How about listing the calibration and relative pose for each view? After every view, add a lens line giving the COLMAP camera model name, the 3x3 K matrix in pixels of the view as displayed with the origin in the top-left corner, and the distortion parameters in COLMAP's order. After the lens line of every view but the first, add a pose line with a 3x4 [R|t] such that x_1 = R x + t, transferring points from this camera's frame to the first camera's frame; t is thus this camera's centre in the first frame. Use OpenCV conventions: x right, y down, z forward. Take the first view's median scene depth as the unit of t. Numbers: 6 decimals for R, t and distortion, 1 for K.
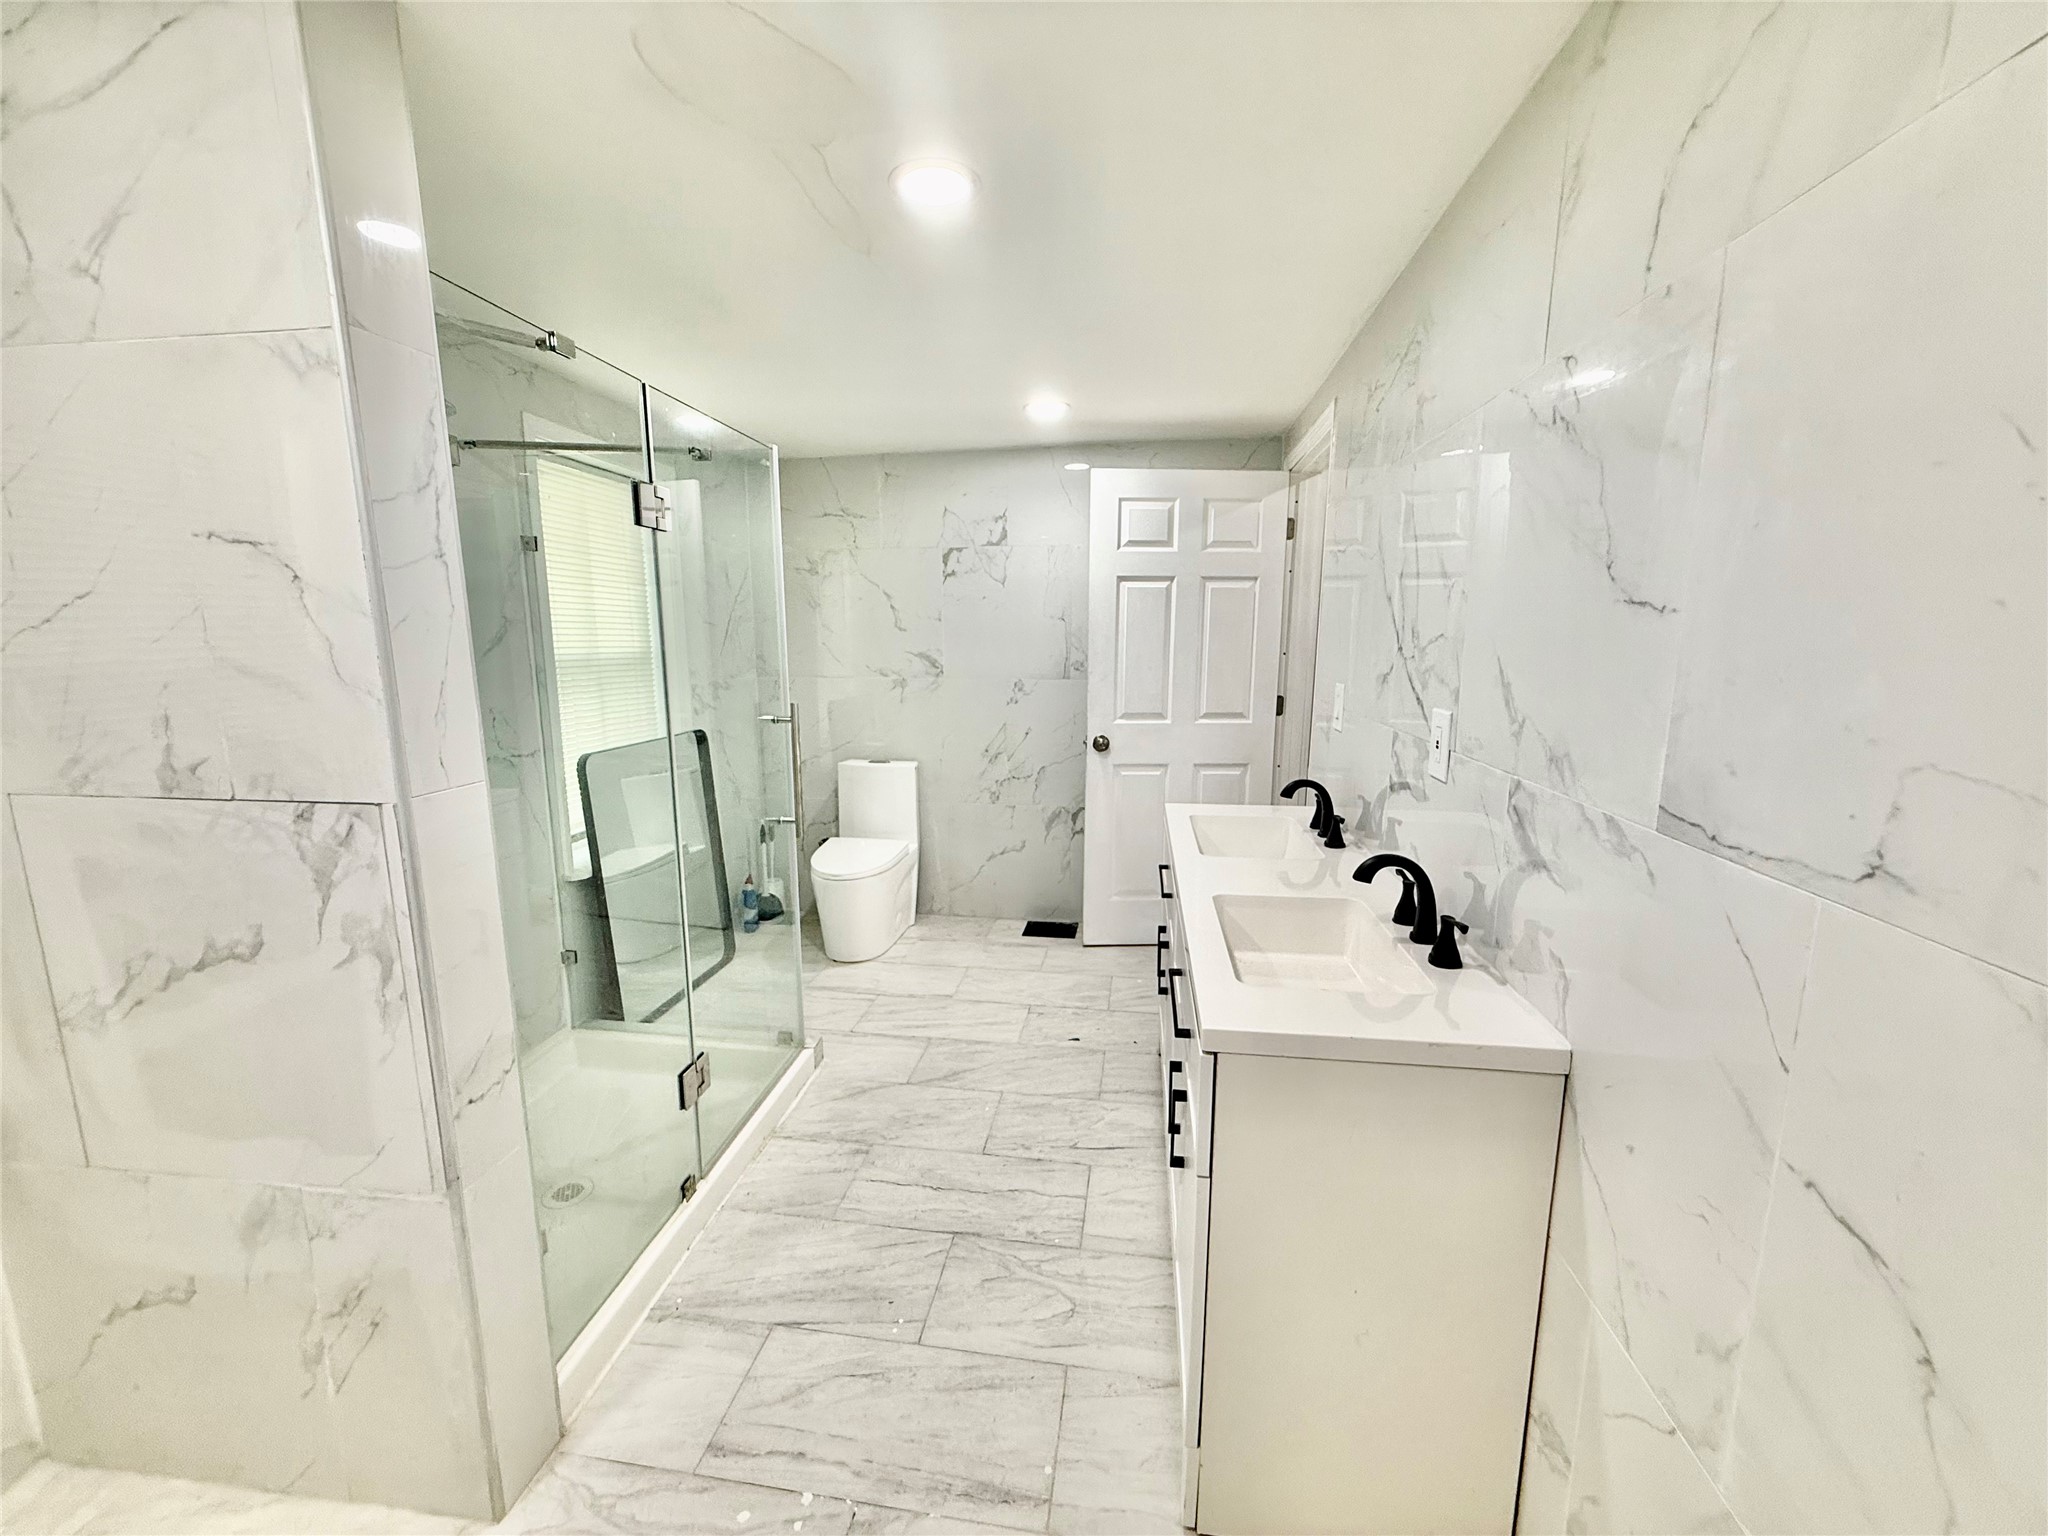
lens RADIAL K [[812.7, 0, 1022.3], [0, 812.7, 771.3], [0, 0, 1]] dist [-0.002146, 0.000199]
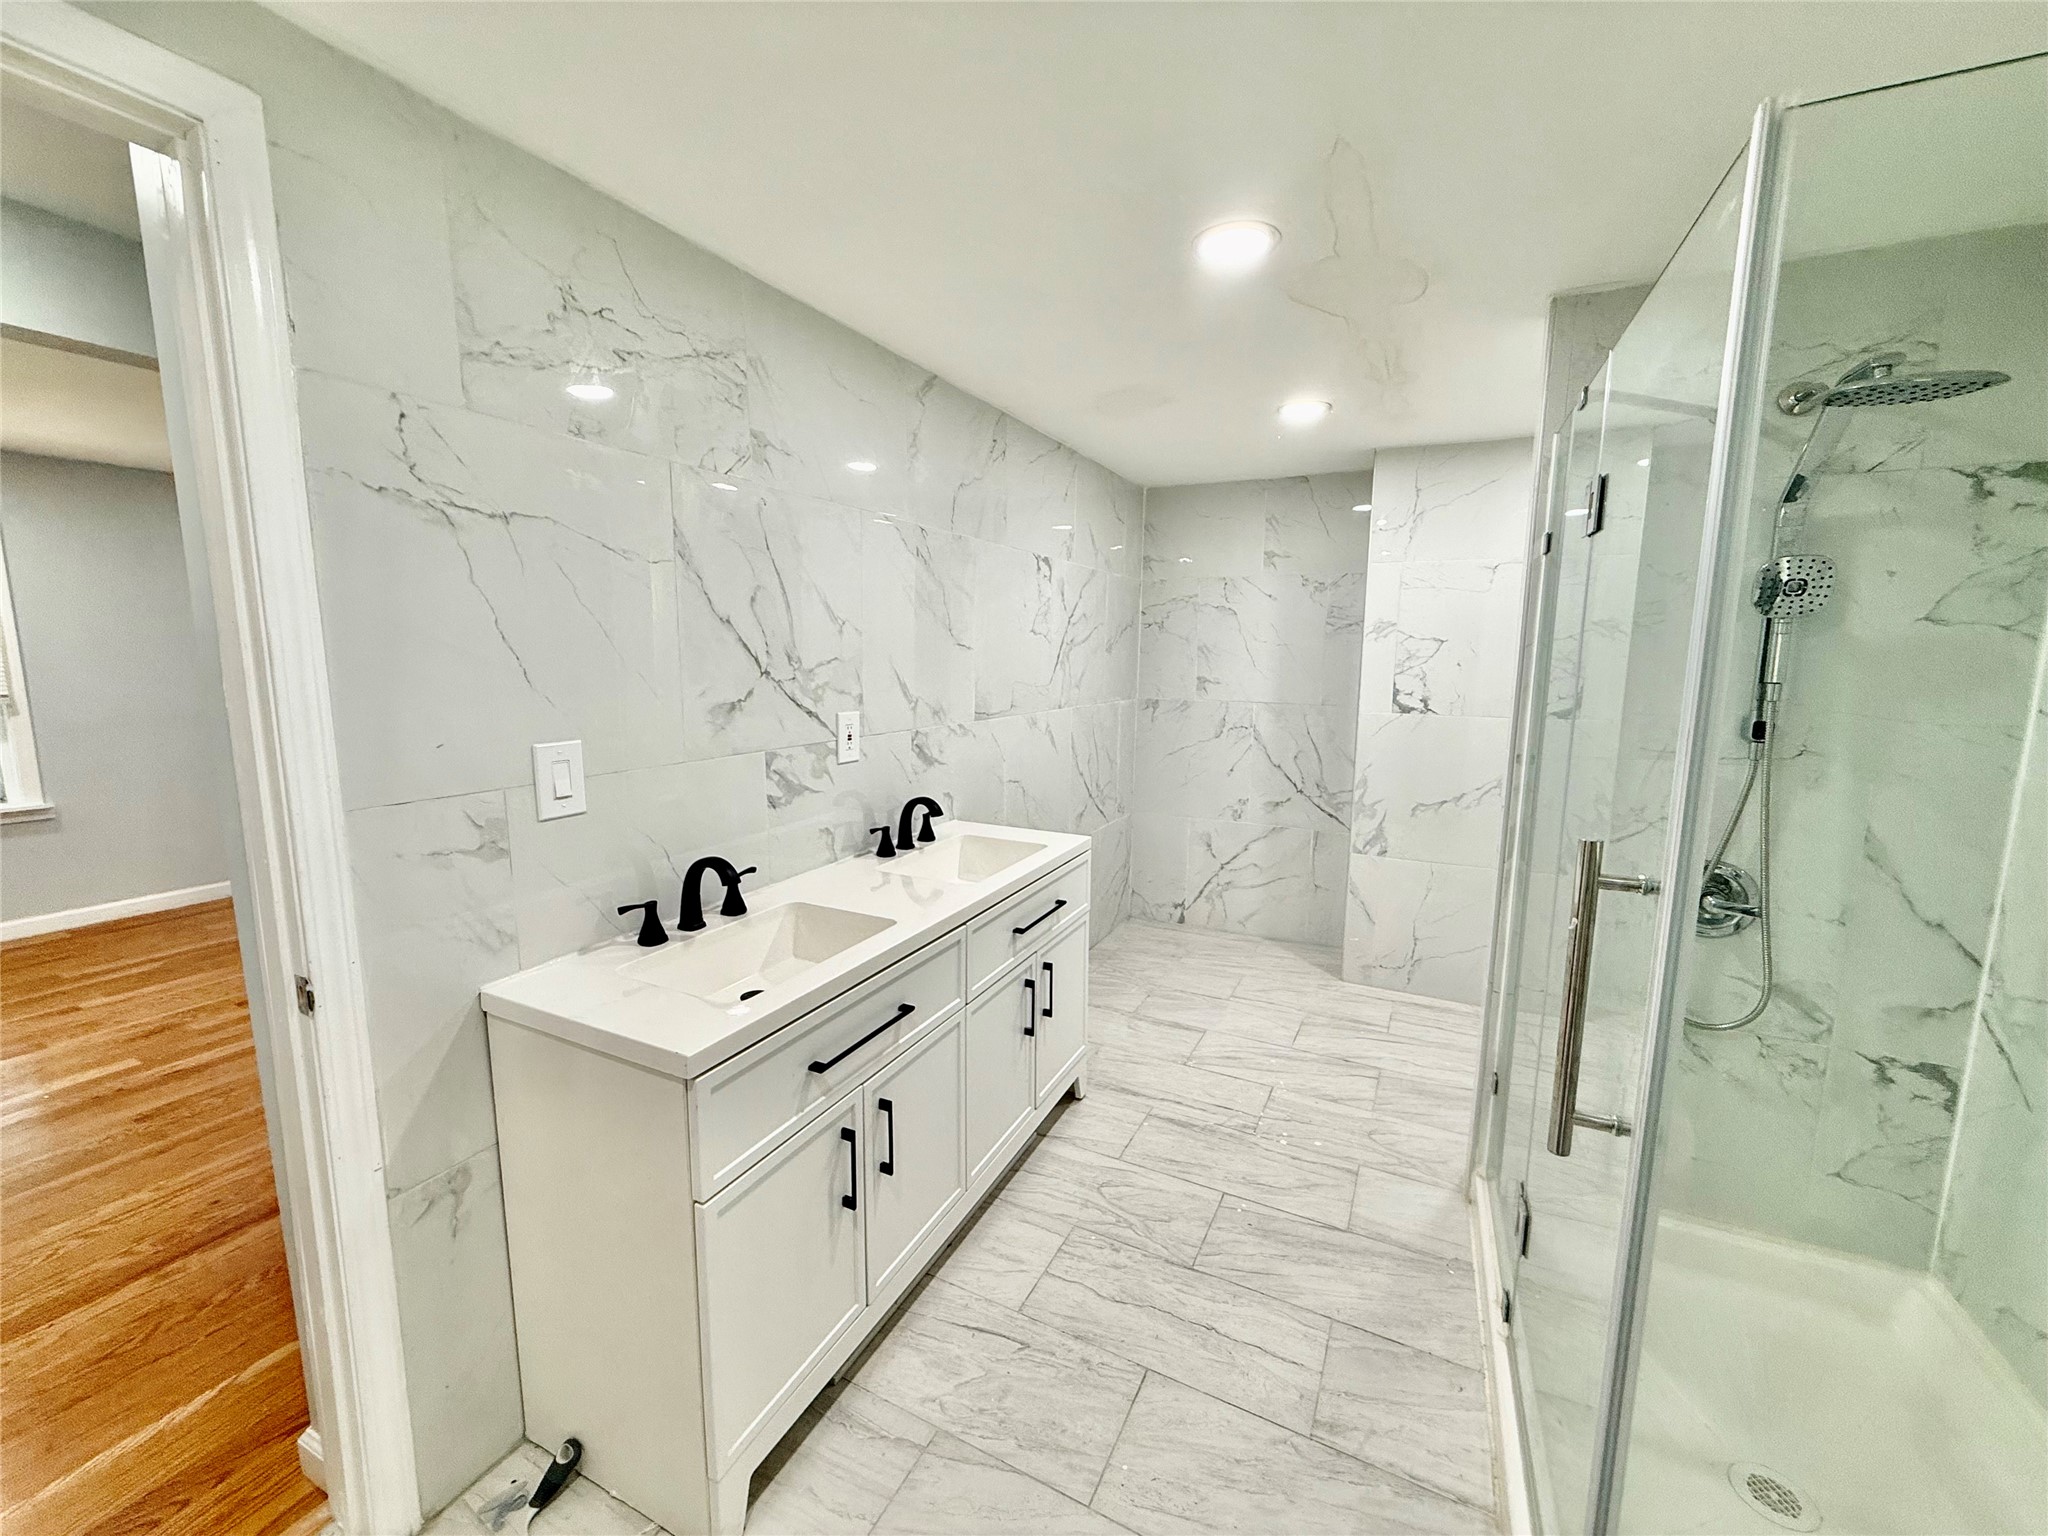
lens RADIAL K [[812.7, 0, 1018.7], [0, 812.7, 767.5], [0, 0, 1]] dist [-0.002146, 0.000199]
pose [[-0.947721, -0.050272, 0.315116, -0.183298], [0.048884, 0.952983, 0.299054, -0.350946], [-0.315335, 0.298823, -0.900705, 1.985493]]
